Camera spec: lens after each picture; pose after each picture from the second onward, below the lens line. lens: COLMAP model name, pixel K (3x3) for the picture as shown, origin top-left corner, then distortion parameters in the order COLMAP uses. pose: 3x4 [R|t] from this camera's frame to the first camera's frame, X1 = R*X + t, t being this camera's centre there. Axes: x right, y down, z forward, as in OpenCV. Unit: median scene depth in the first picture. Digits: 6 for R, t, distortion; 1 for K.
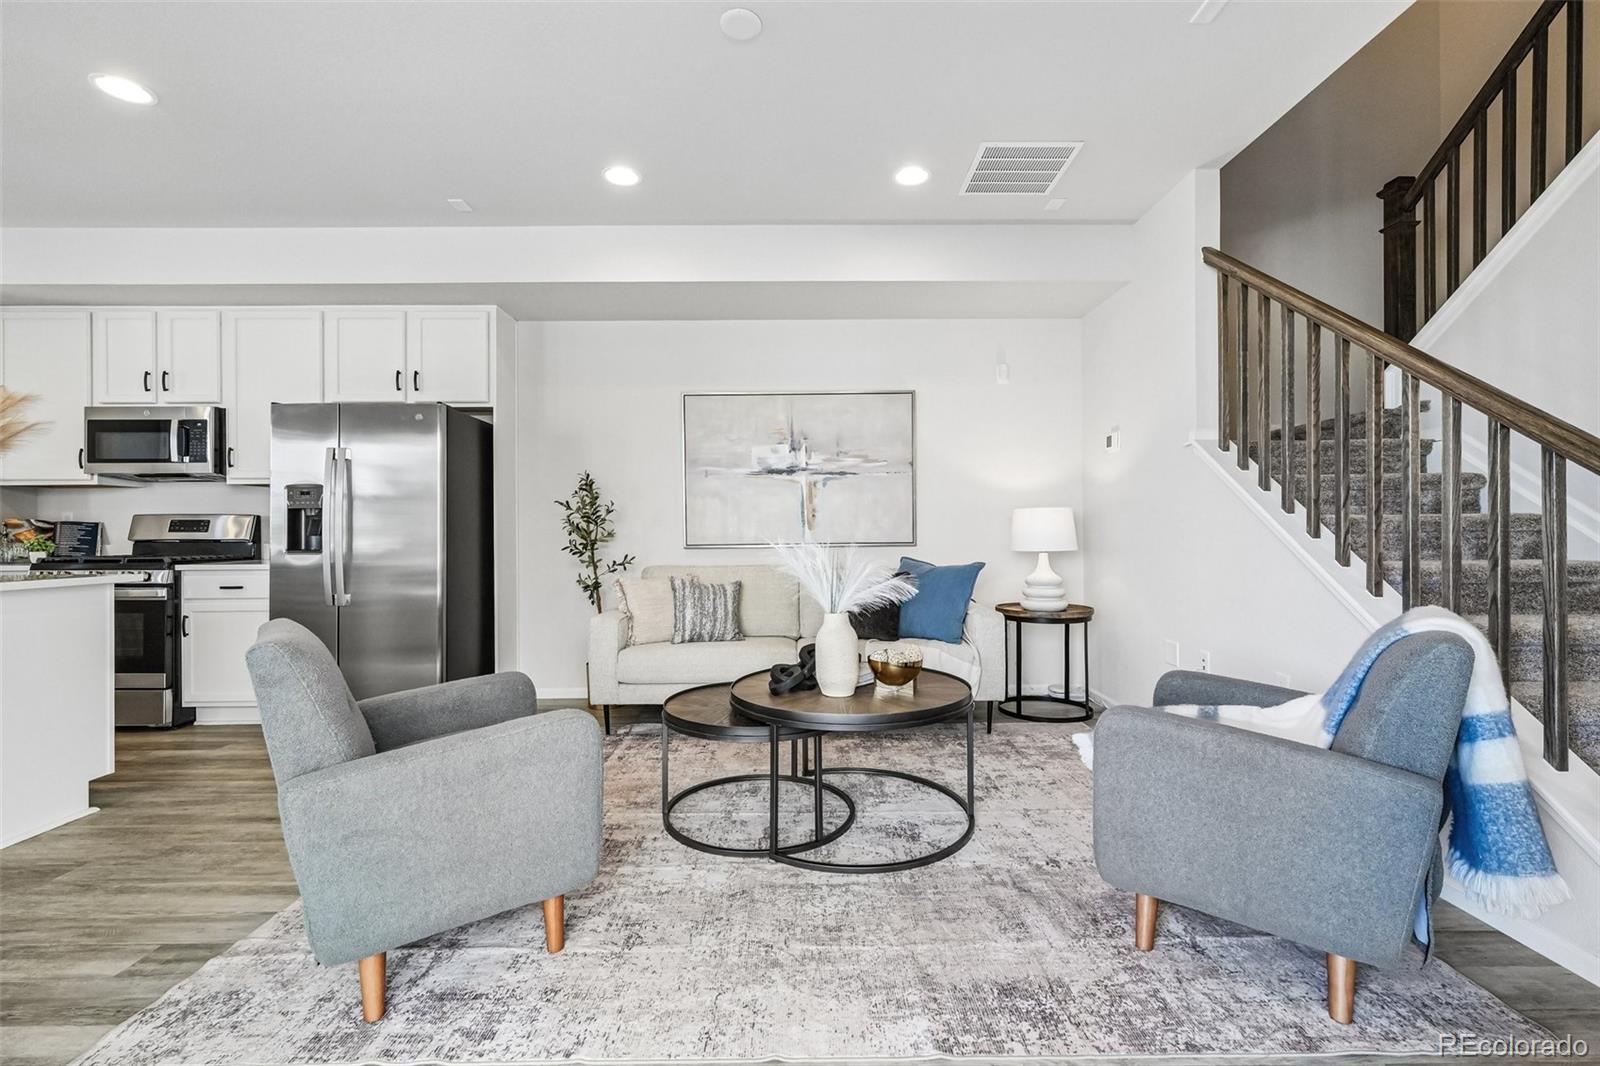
lens RADIAL K [[688.2, 0, 804.2], [0, 688.2, 530.4], [0, 0, 1]] dist [0.000359, 0.000908]
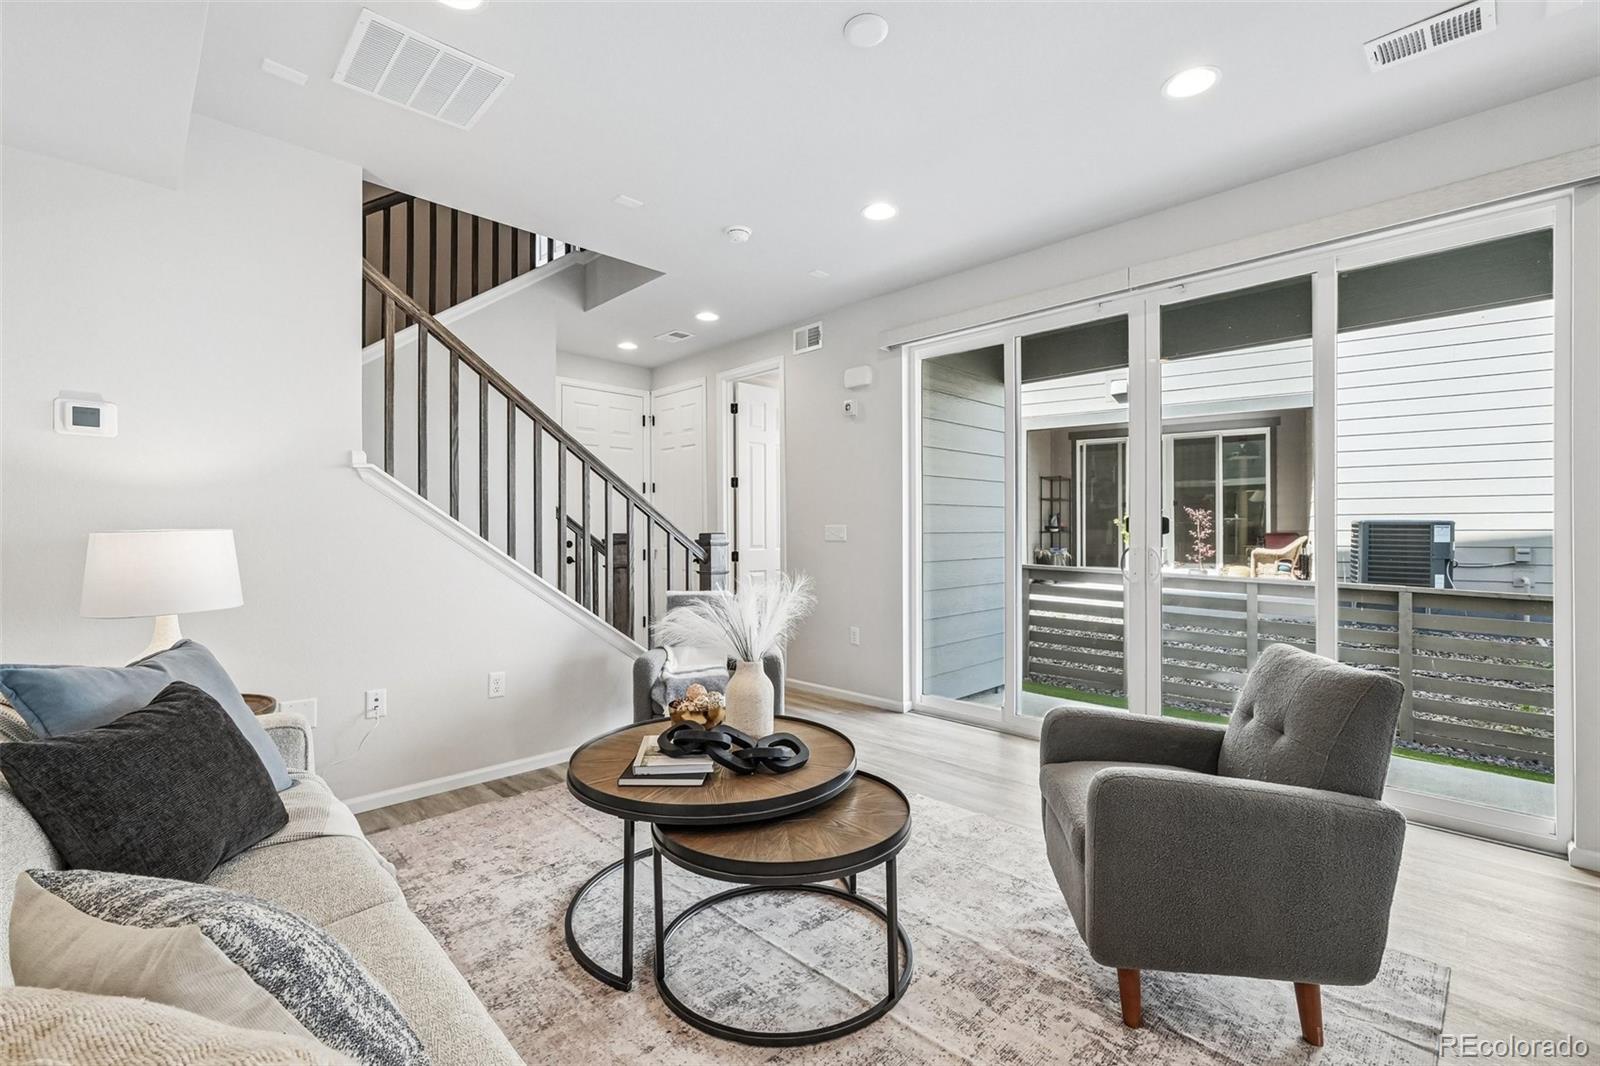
lens RADIAL K [[694.3, 0, 810.7], [0, 694.3, 531.6], [0, 0, 1]] dist [0.006101, 0.000693]
pose [[-0.704592, 0.008205, 0.709565, -0.496423], [0.004905, 0.999966, -0.006691, -0.029821], [-0.709596, -0.001234, -0.704608, 1.208053]]
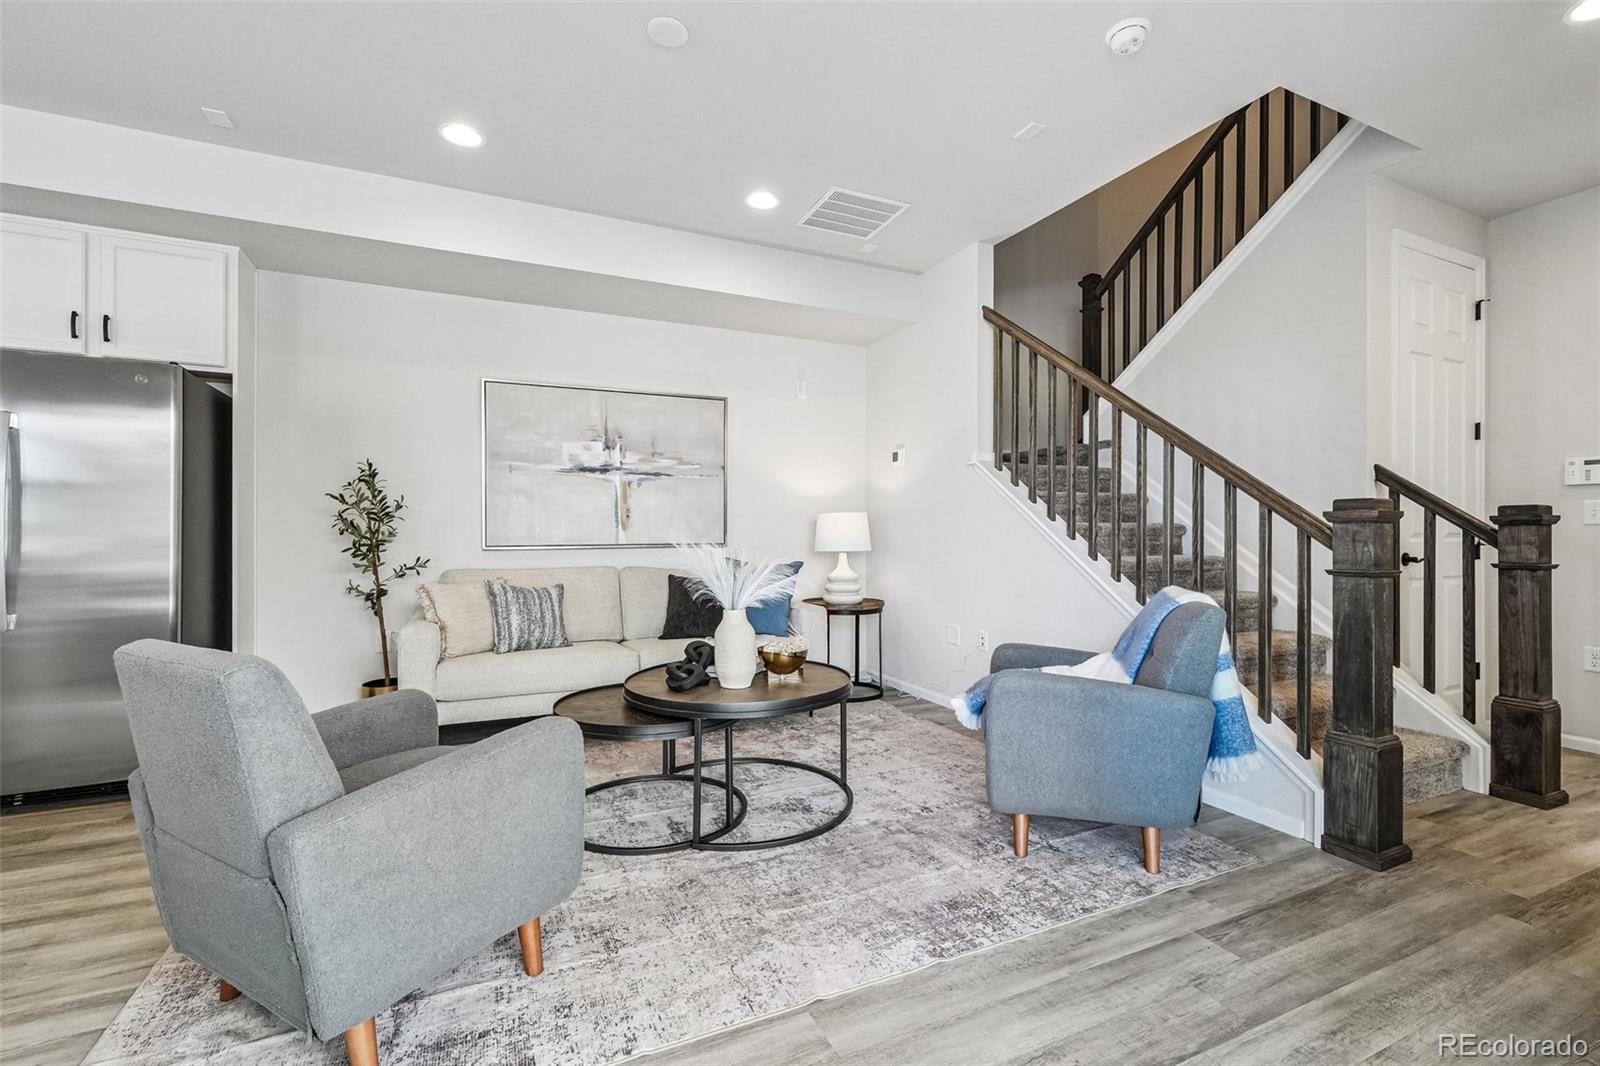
lens RADIAL K [[696.2, 0, 803.5], [0, 696.2, 532.3], [0, 0, 1]] dist [-0.000948, 0.000779]
pose [[0.910477, 0.006962, 0.413500, -0.229416], [-0.007077, 0.999974, -0.001253, 0.001442], [-0.413498, -0.001785, 0.910503, -0.012100]]
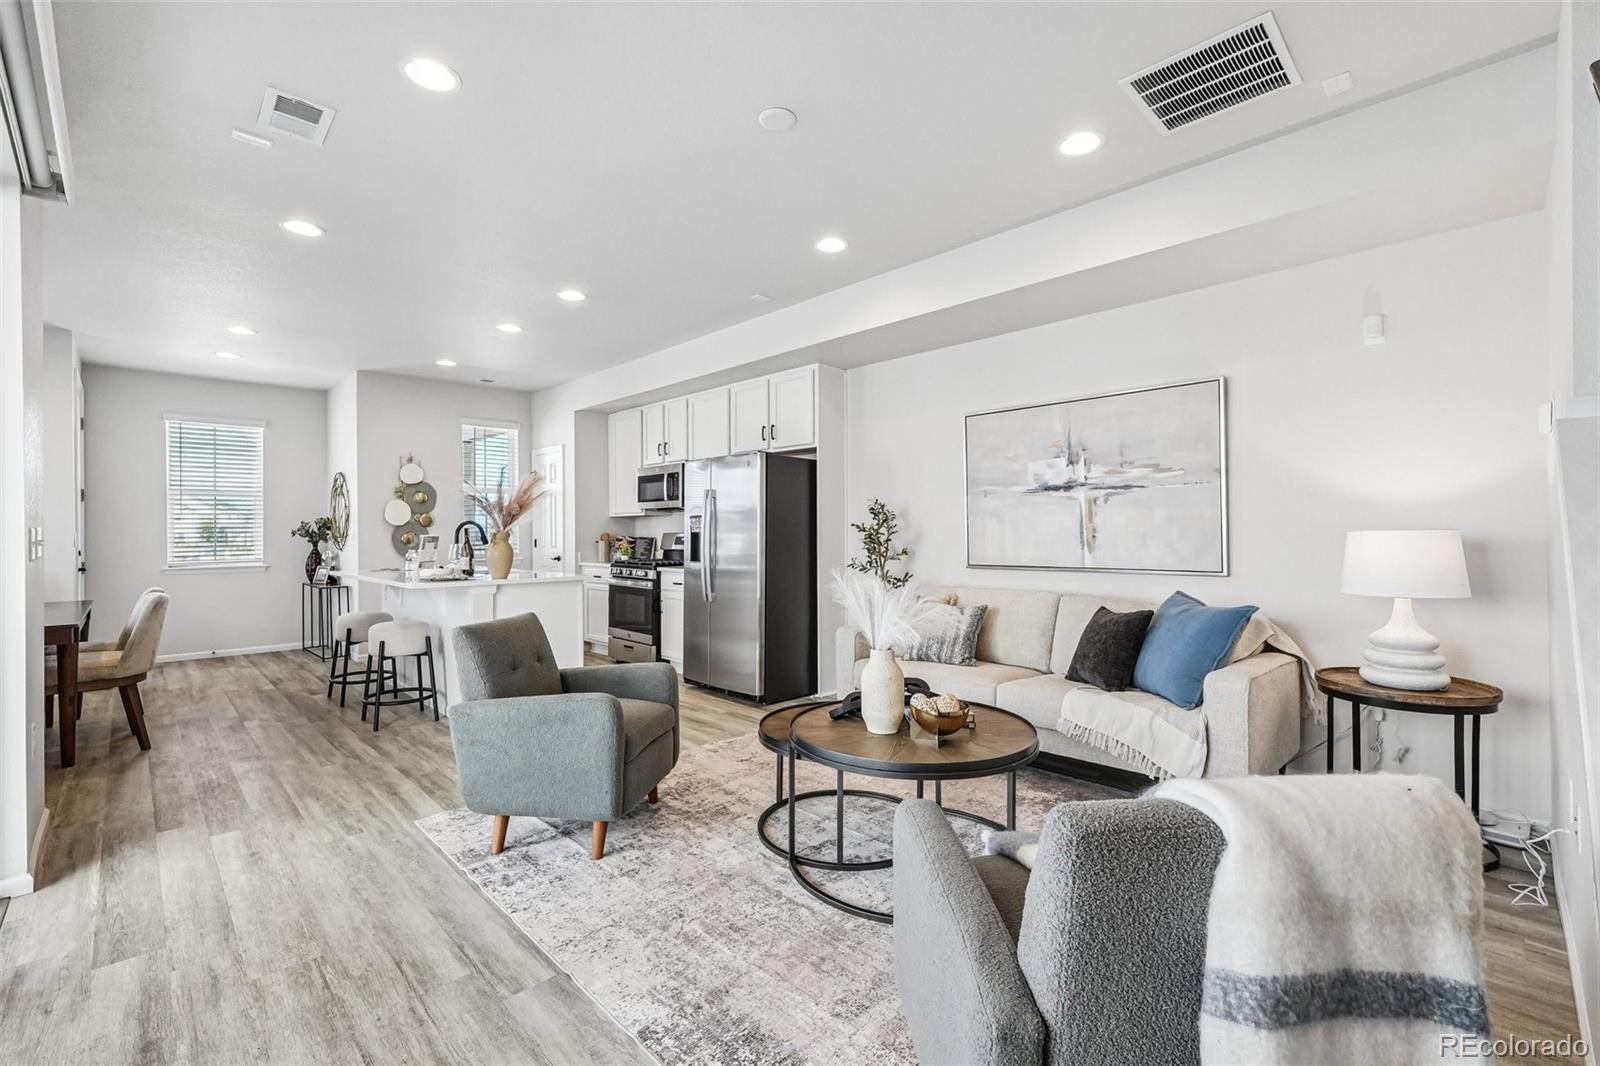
lens RADIAL K [[691.9, 0, 810.2], [0, 691.9, 532.4], [0, 0, 1]] dist [-0.001540, 0.000051]
pose [[0.698297, 0.003040, -0.715802, 0.533429], [0.002240, 0.999977, 0.006432, -0.045005], [0.715805, -0.006095, 0.698274, 0.169022]]
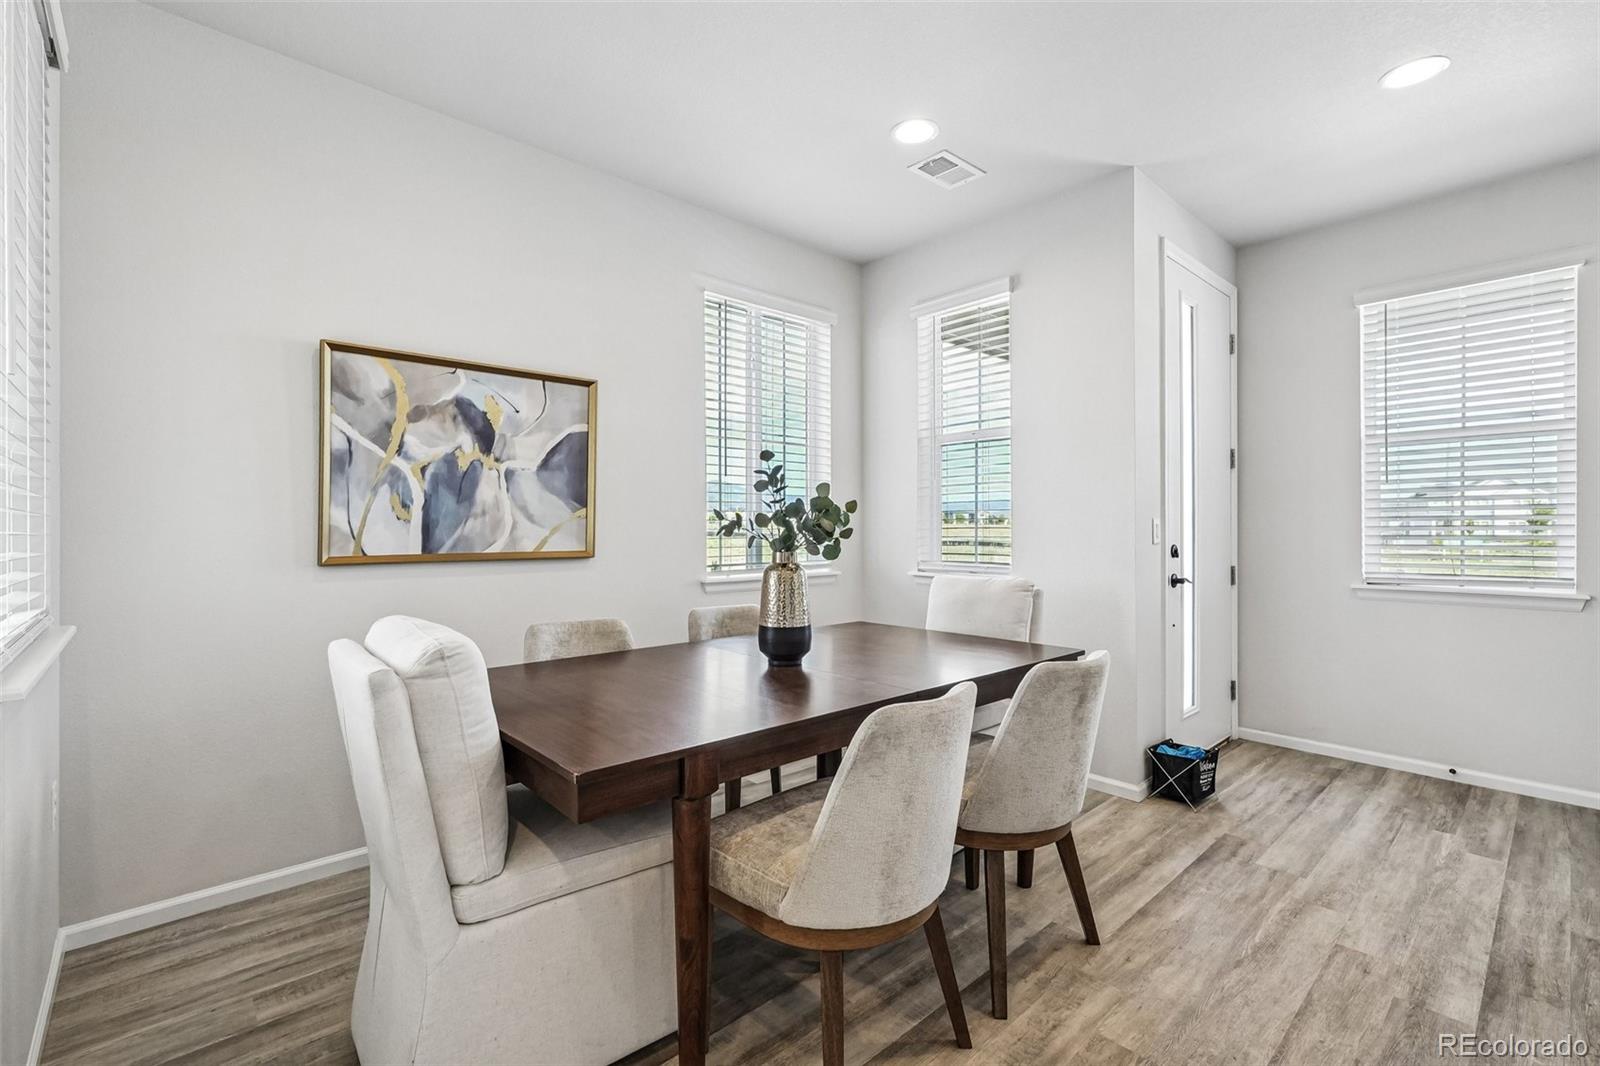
lens RADIAL K [[705.6, 0, 791.4], [0, 705.6, 528.6], [0, 0, 1]] dist [0.000690, 0.000271]
pose [[-0.745026, 0.009187, -0.666972, -0.840217], [0.007709, 0.999957, 0.005162, -0.031852], [0.666991, -0.001296, -0.745065, 0.457153]]
